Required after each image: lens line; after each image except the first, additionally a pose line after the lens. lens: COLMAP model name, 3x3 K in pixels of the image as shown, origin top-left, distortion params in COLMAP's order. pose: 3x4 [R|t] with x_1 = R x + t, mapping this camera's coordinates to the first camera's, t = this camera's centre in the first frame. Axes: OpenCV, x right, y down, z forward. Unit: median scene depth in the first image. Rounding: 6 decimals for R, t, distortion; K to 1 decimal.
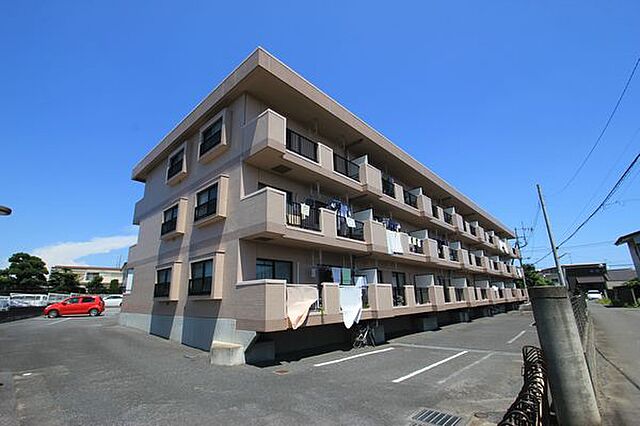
lens RADIAL K [[297.4, 0, 316.0], [0, 297.4, 213.8], [0, 0, 1]] dist [-0.004287, -0.001043]
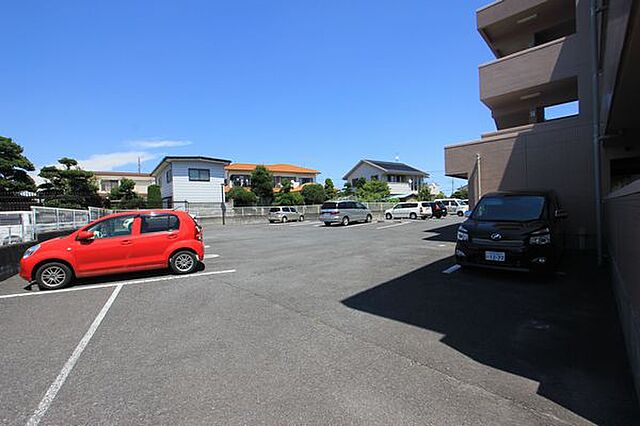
lens RADIAL K [[297.4, 0, 314.0], [0, 297.4, 211.6], [0, 0, 1]] dist [-0.004287, -0.001043]
pose [[0.999901, -0.011629, -0.007870, -0.429126], [0.013317, 0.963079, 0.268891, 0.140302], [0.004452, -0.268969, 0.963138, 0.501833]]
